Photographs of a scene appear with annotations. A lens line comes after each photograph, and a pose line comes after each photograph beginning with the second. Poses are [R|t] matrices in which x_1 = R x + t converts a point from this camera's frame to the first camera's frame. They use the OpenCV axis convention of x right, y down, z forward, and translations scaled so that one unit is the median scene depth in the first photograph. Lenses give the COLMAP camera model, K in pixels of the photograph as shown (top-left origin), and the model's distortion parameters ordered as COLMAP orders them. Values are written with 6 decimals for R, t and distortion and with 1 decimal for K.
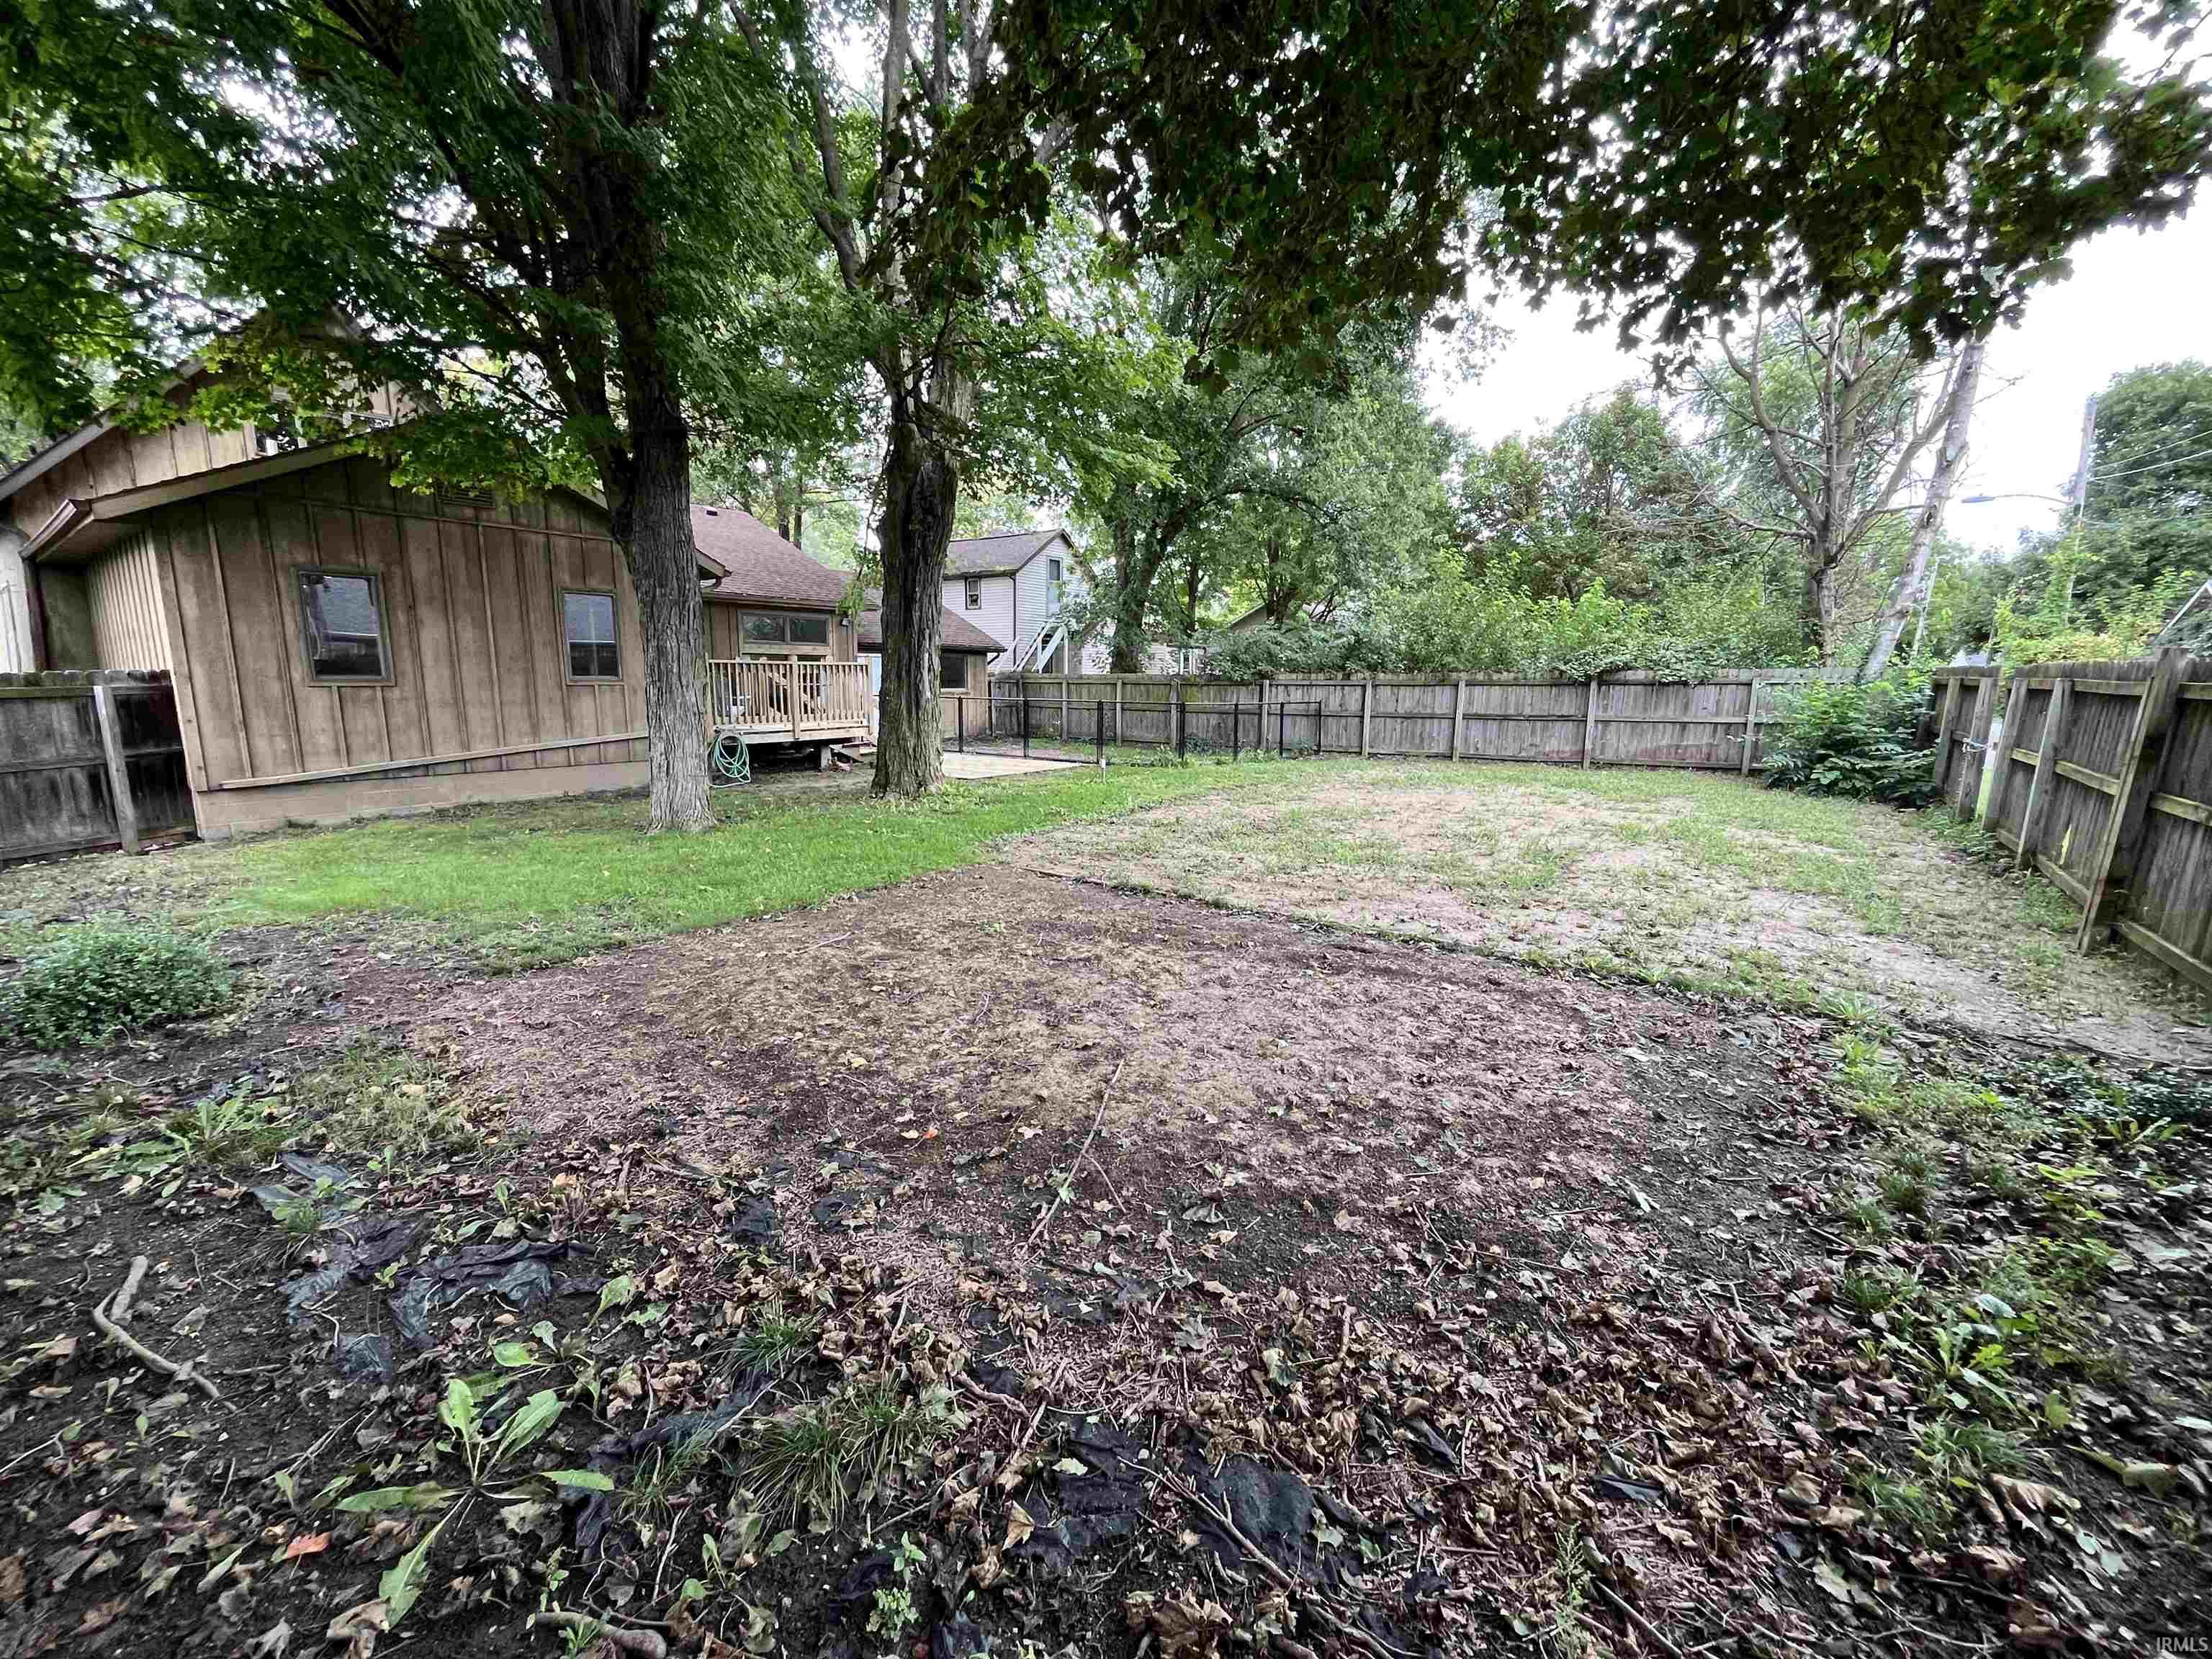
lens RADIAL K [[898.6, 0, 1103.9], [0, 898.6, 834.8], [0, 0, 1]] dist [-0.008307, 0.000099]
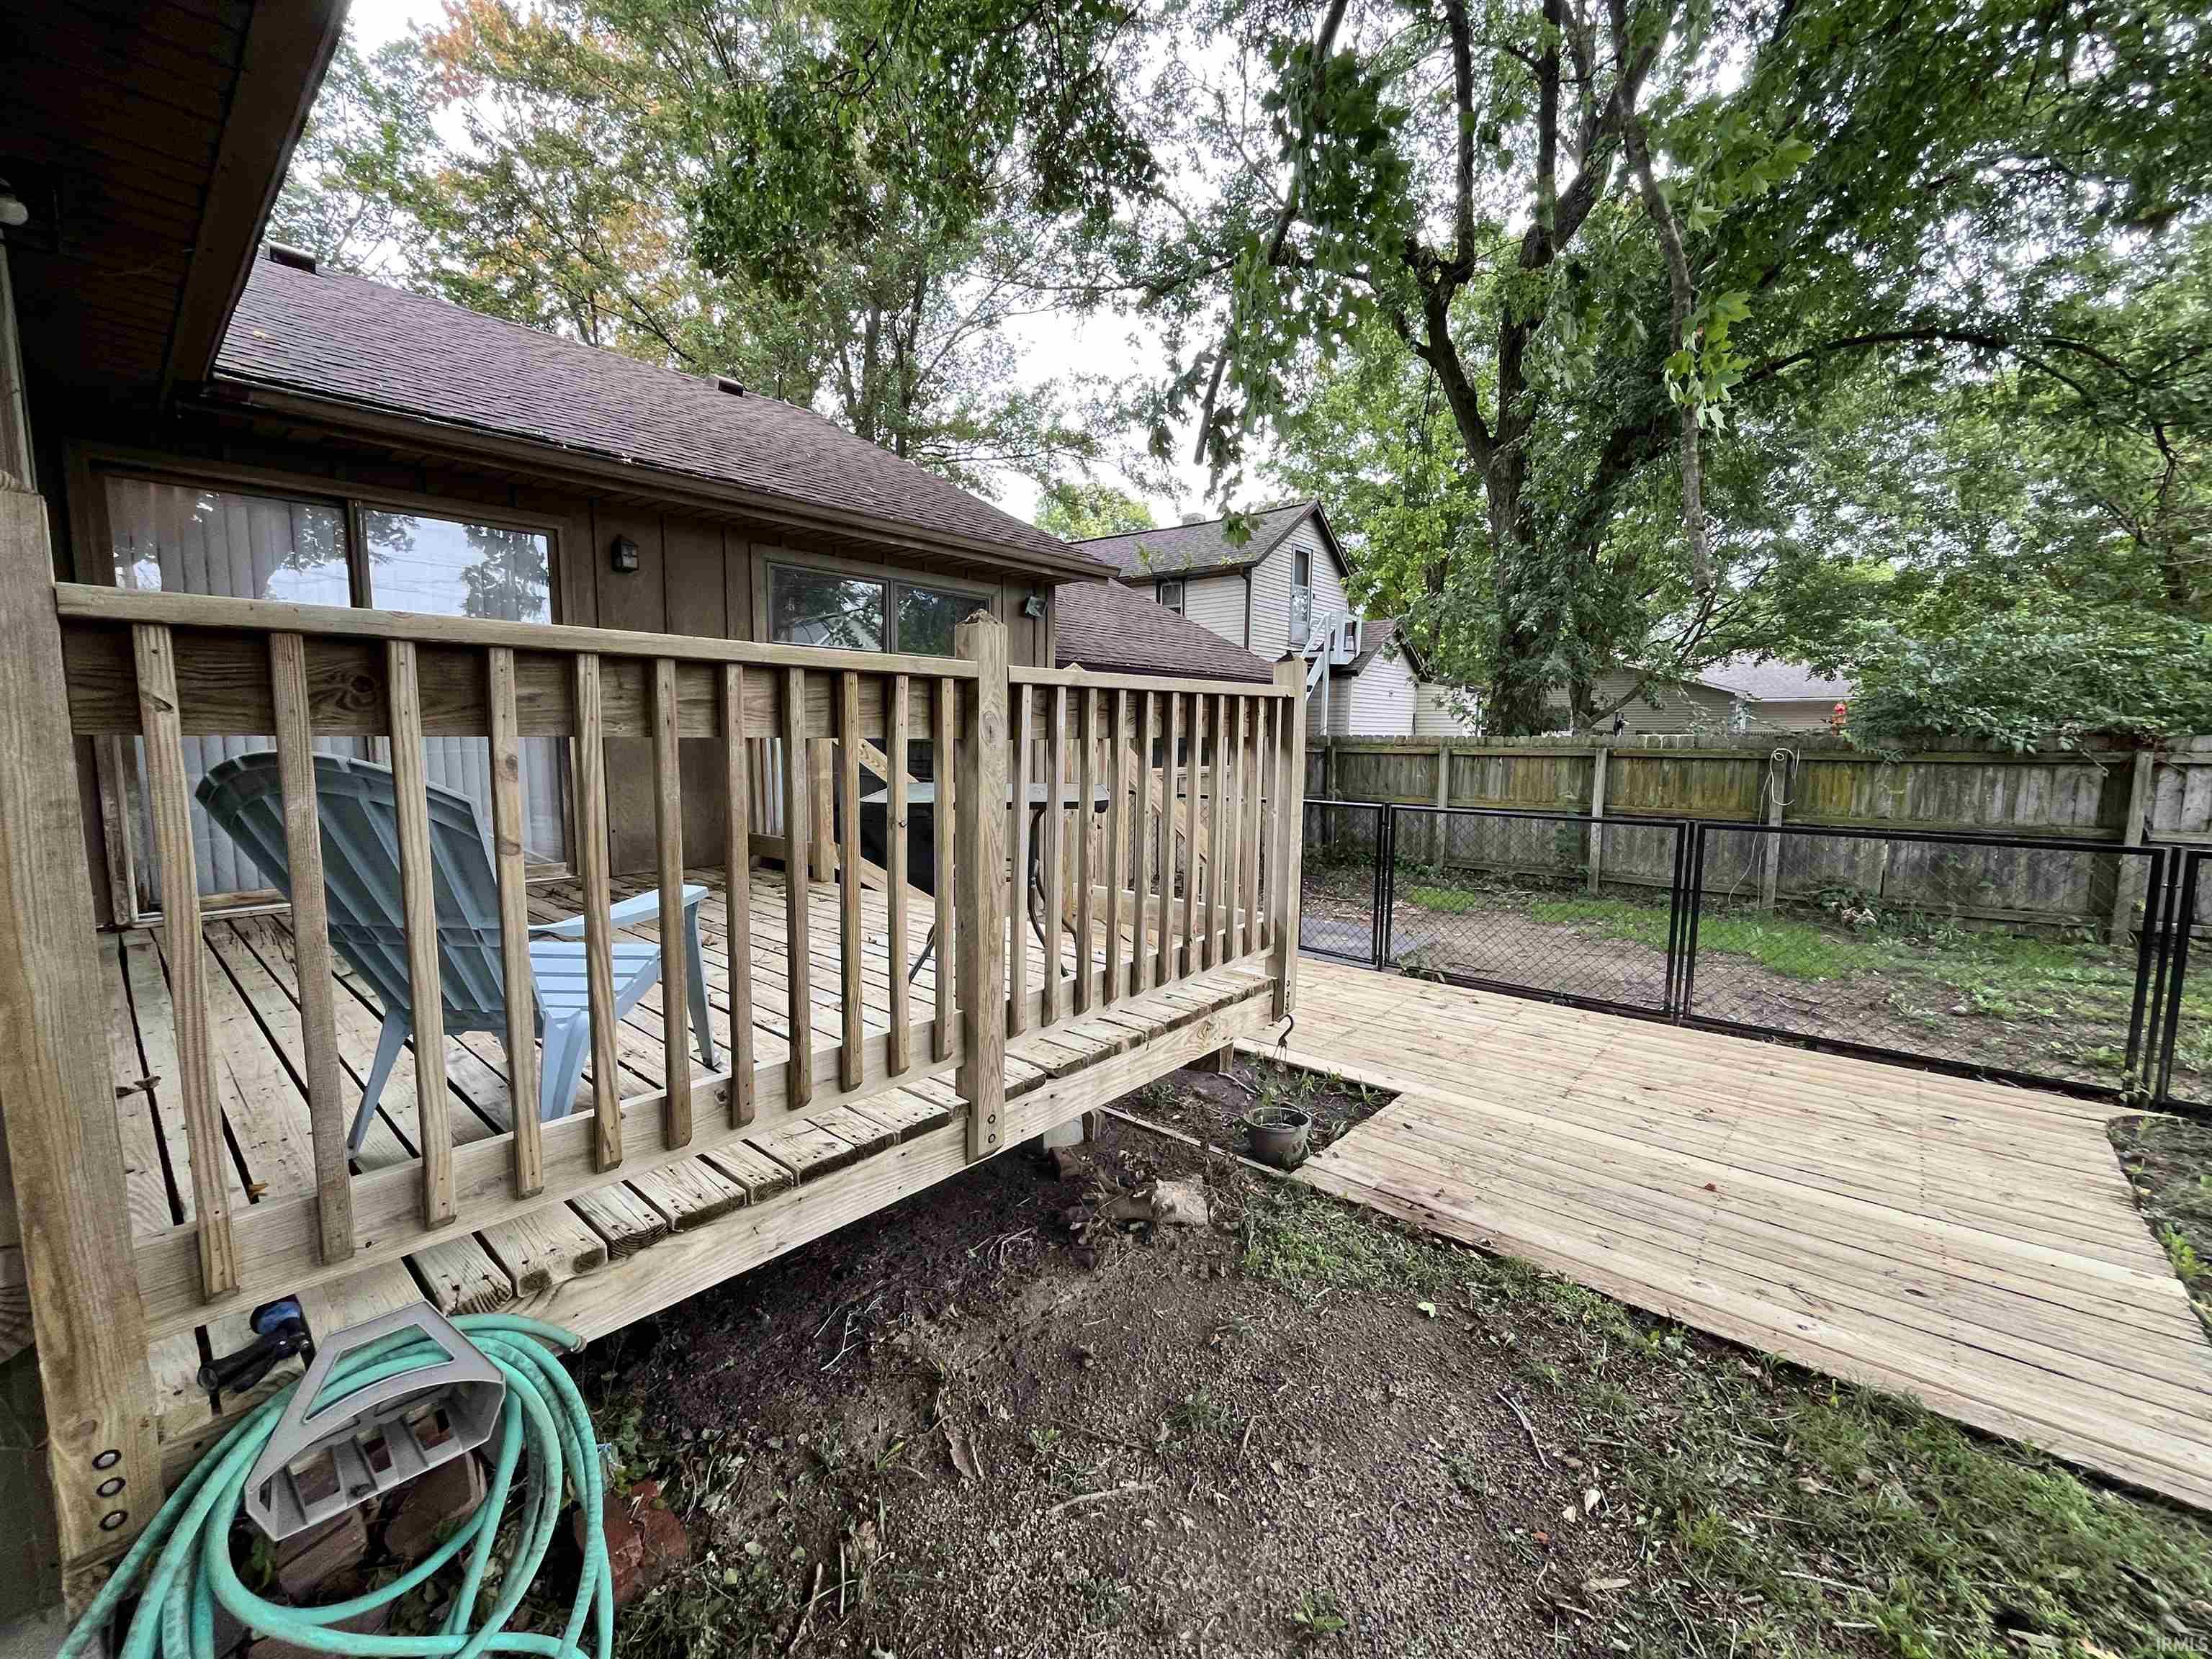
lens RADIAL K [[898.6, 0, 1103.9], [0, 898.6, 834.8], [0, 0, 1]] dist [-0.008307, 0.000099]
pose [[0.997119, 0.004240, -0.075739, -0.149937], [-0.009201, 0.997825, -0.065278, -0.074360], [0.075298, 0.065787, 0.994989, 0.406128]]
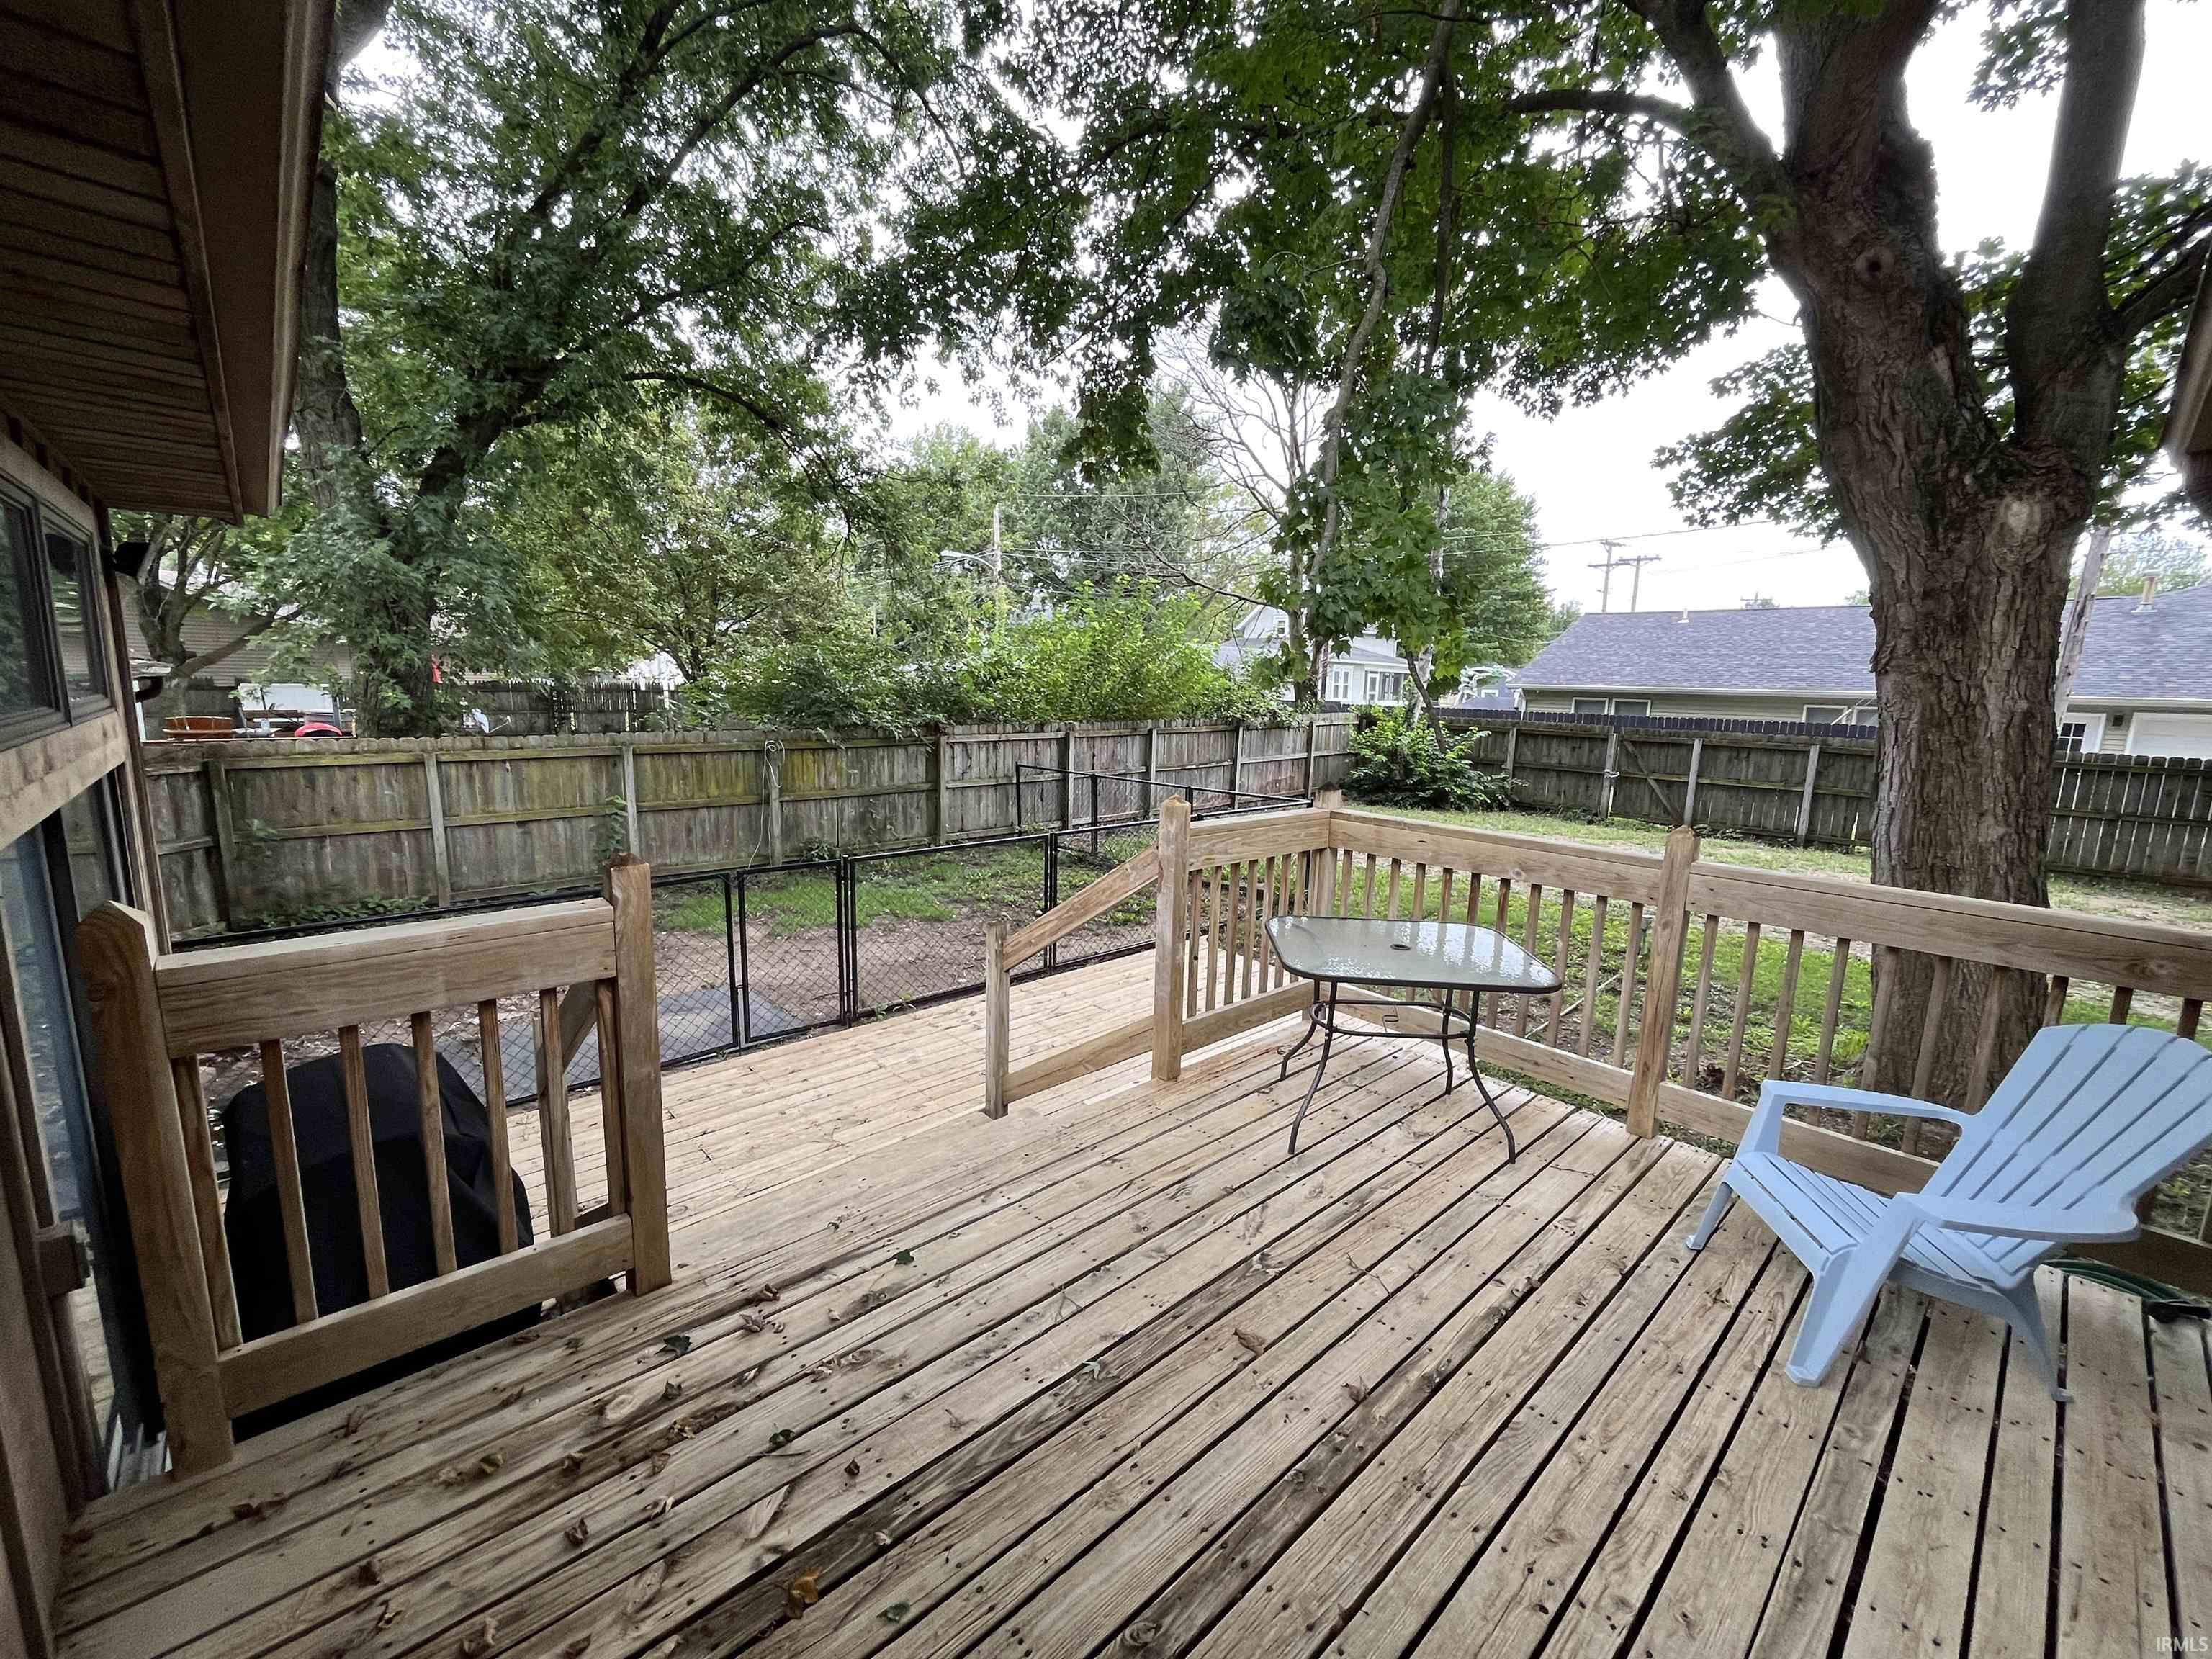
lens RADIAL K [[898.6, 0, 1103.9], [0, 898.6, 834.8], [0, 0, 1]] dist [-0.008307, 0.000099]
pose [[0.183800, -0.165355, 0.968956, -0.280742], [0.147986, 0.979169, 0.139027, -0.118538], [-0.971760, 0.117839, 0.204441, 0.520237]]
